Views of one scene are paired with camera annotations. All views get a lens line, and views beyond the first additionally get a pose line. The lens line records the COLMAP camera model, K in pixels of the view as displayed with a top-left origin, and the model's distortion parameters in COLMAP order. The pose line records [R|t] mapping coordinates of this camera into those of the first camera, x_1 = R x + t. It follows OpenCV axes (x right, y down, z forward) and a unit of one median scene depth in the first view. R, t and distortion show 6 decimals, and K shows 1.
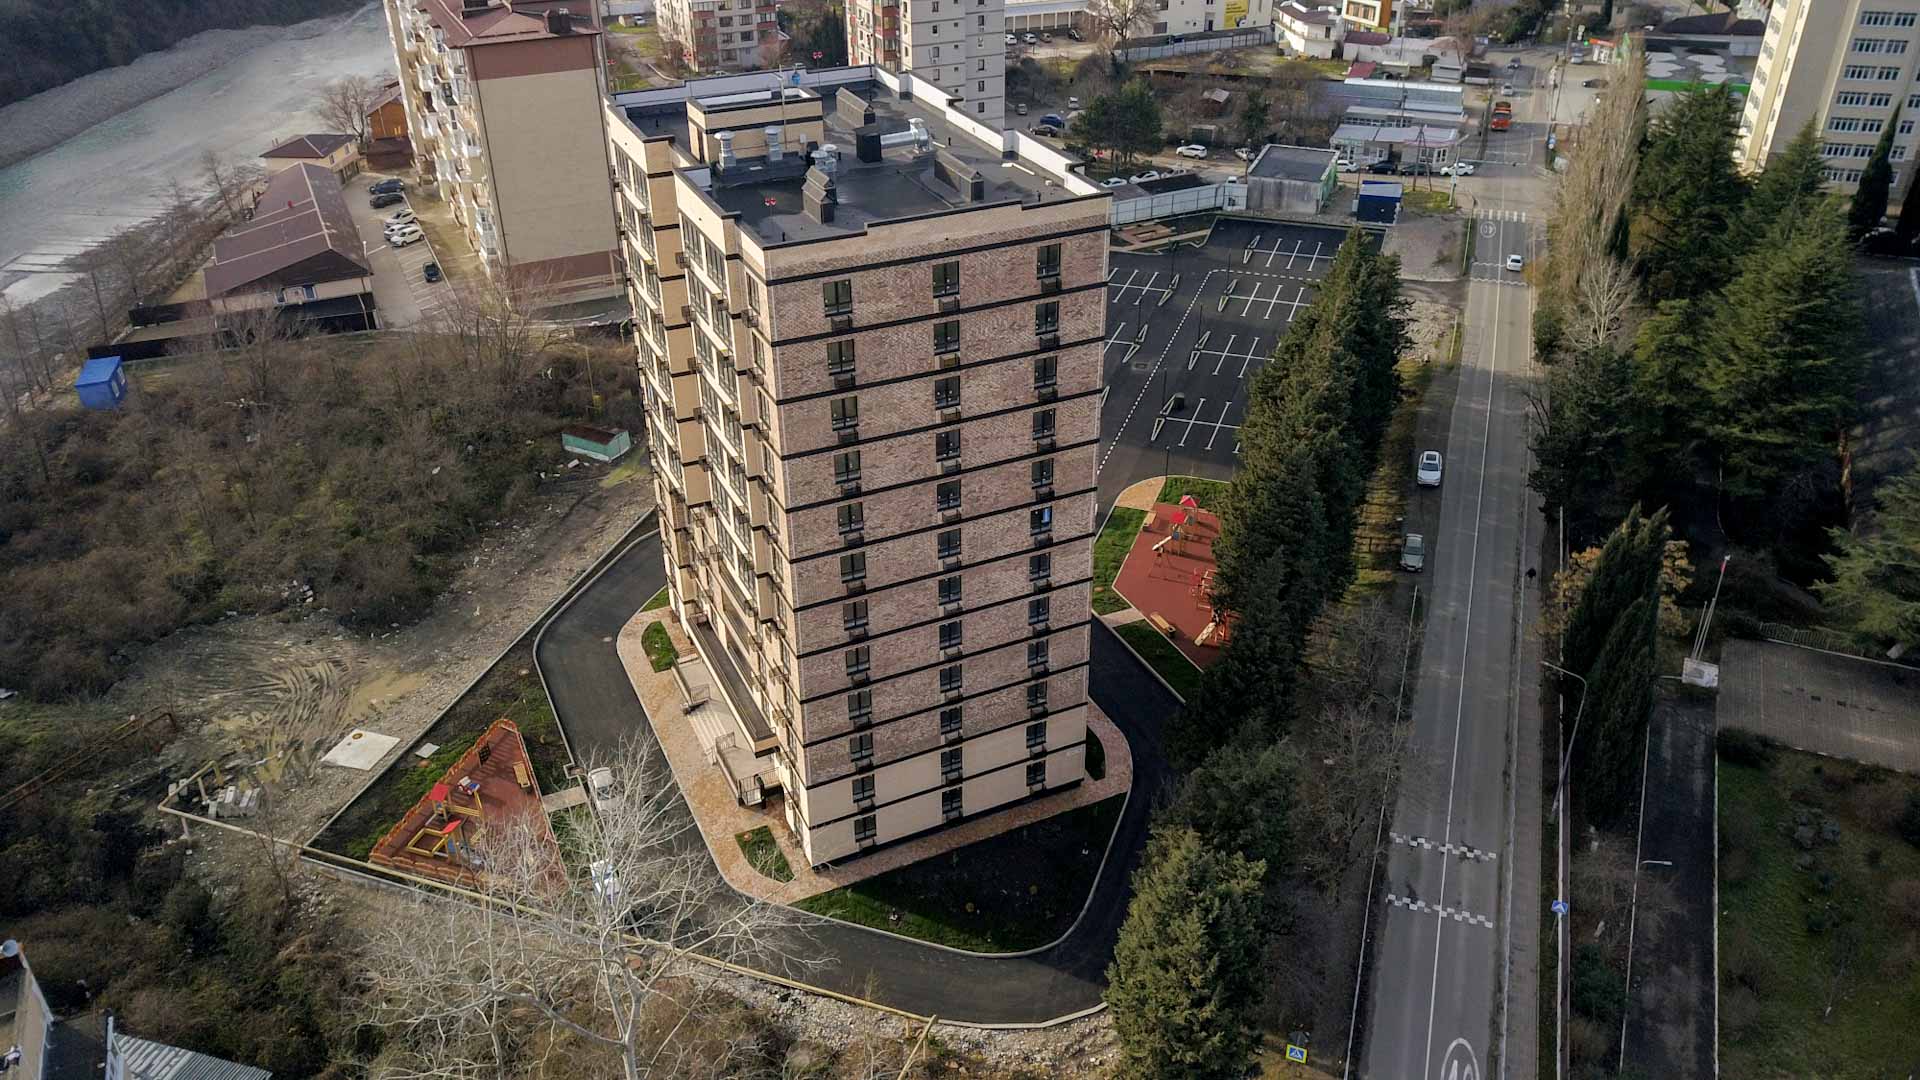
lens RADIAL K [[1469.6, 0, 969.3], [0, 1469.6, 539.9], [0, 0, 1]] dist [0.012474, 0.002589]
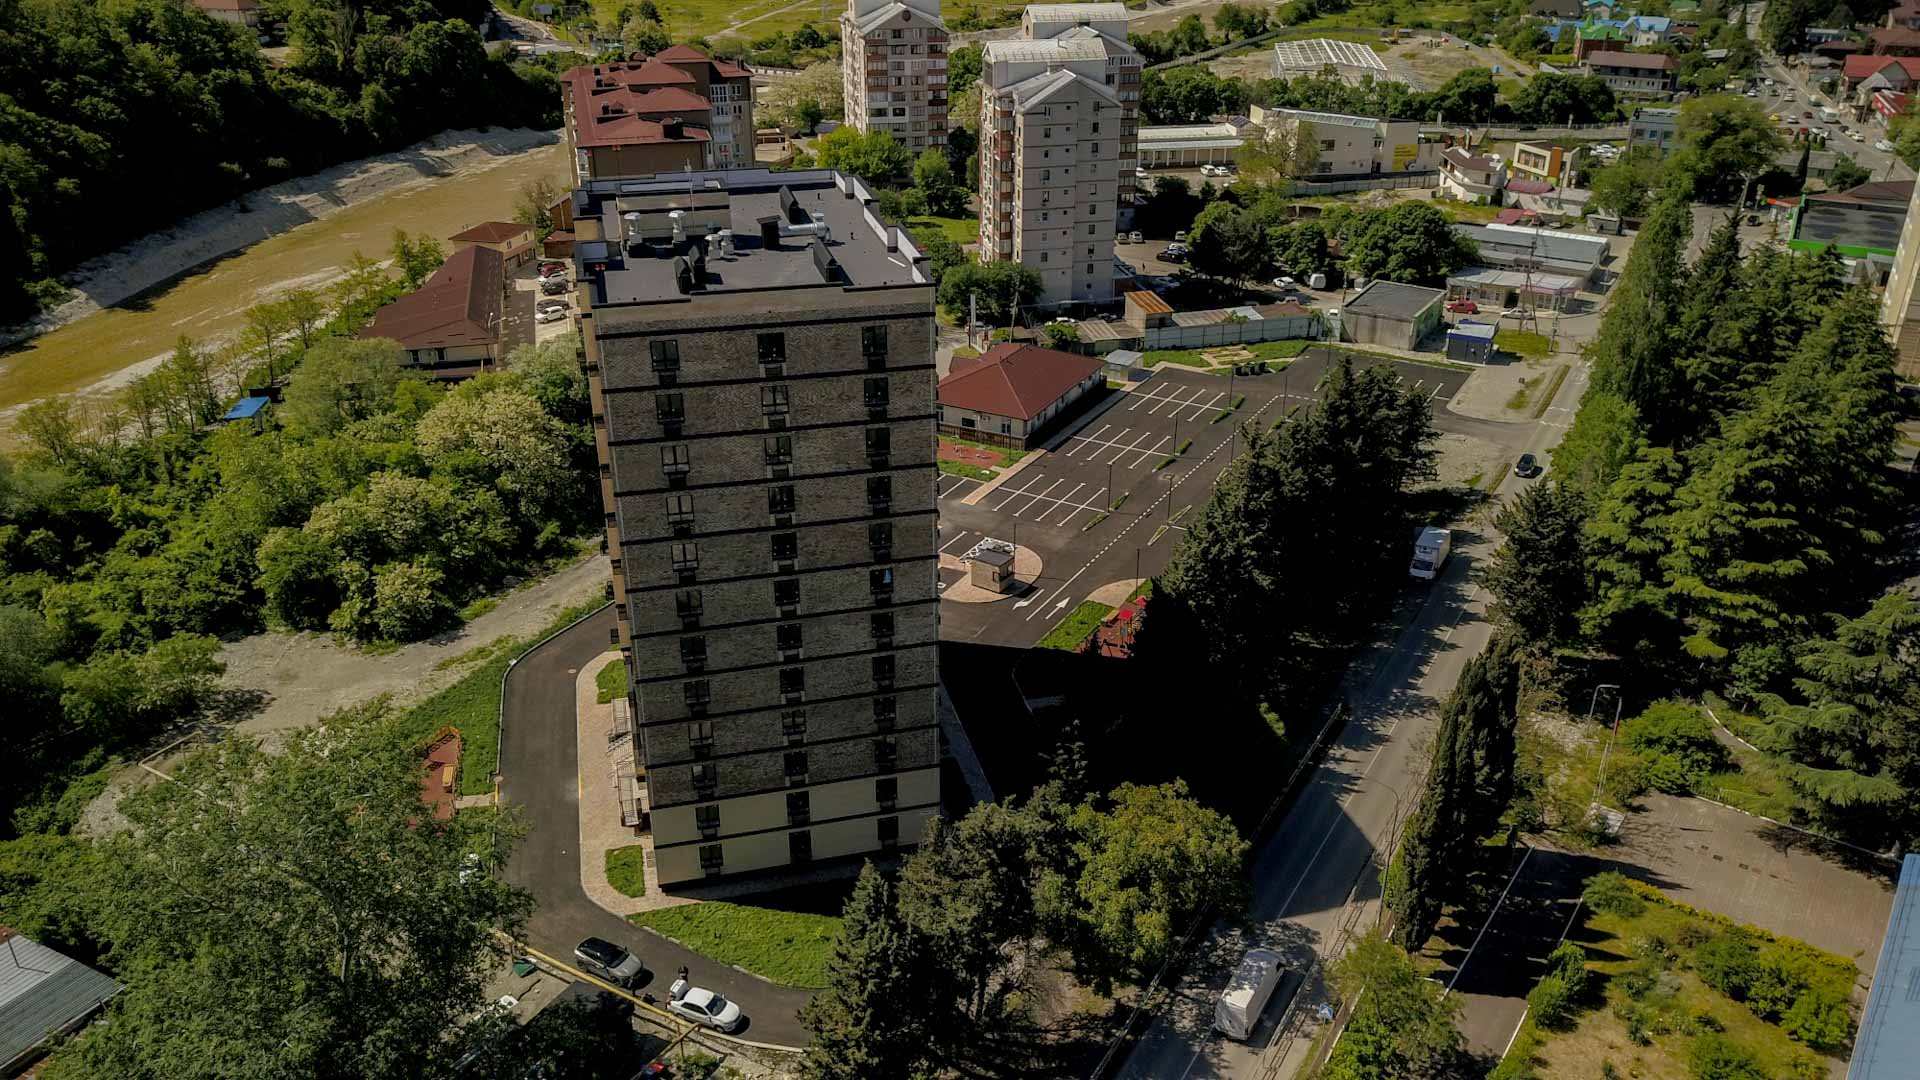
lens RADIAL K [[1476.6, 0, 966.0], [0, 1476.6, 528.9], [0, 0, 1]] dist [0.017657, -0.013728]
pose [[0.981207, 0.088142, -0.171648, 0.207939], [-0.103635, 0.991106, -0.083481, 0.023197], [0.162764, 0.099701, 0.981615, -0.037307]]
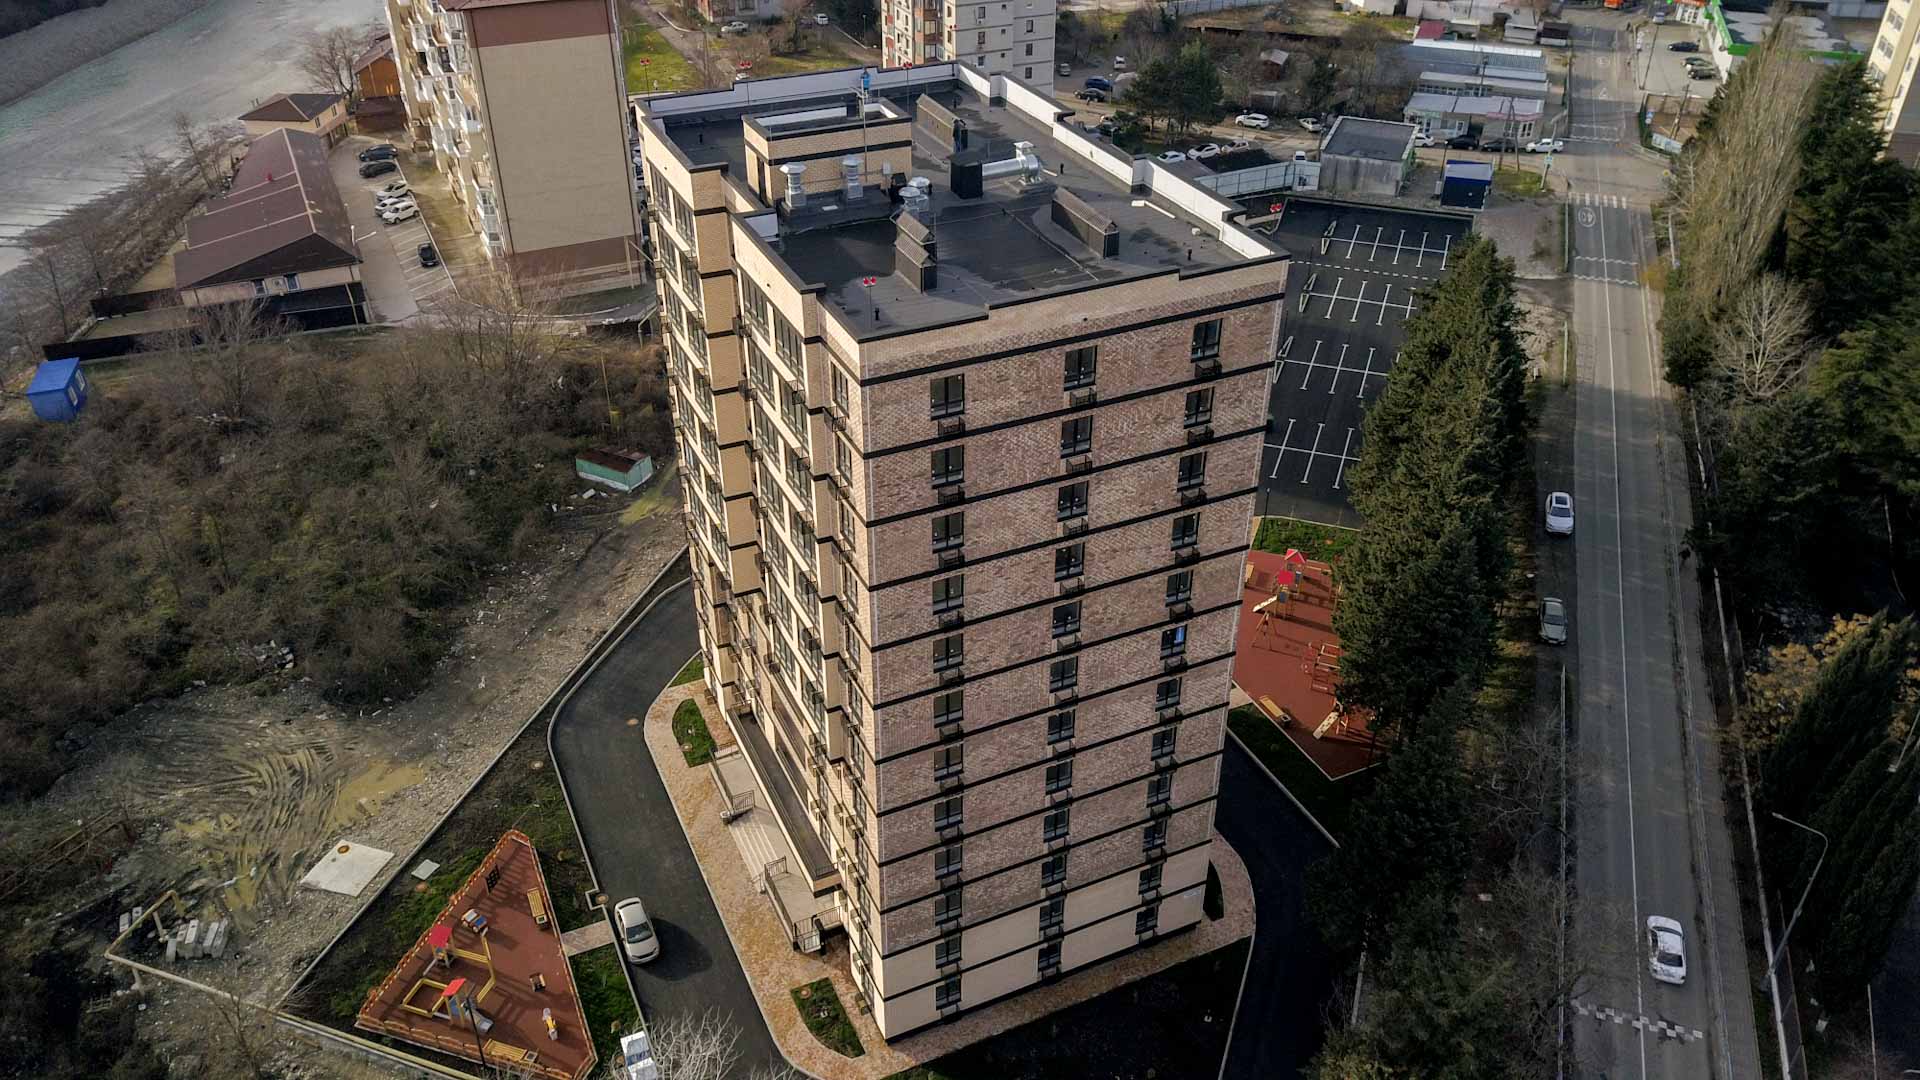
lens RADIAL K [[1469.6, 0, 969.3], [0, 1469.6, 539.9], [0, 0, 1]] dist [0.012474, 0.002589]
pose [[0.999946, 0.010254, 0.001911, -0.047681], [-0.010325, 0.999068, 0.041909, -0.073401], [-0.001479, -0.041926, 0.999120, 0.130671]]
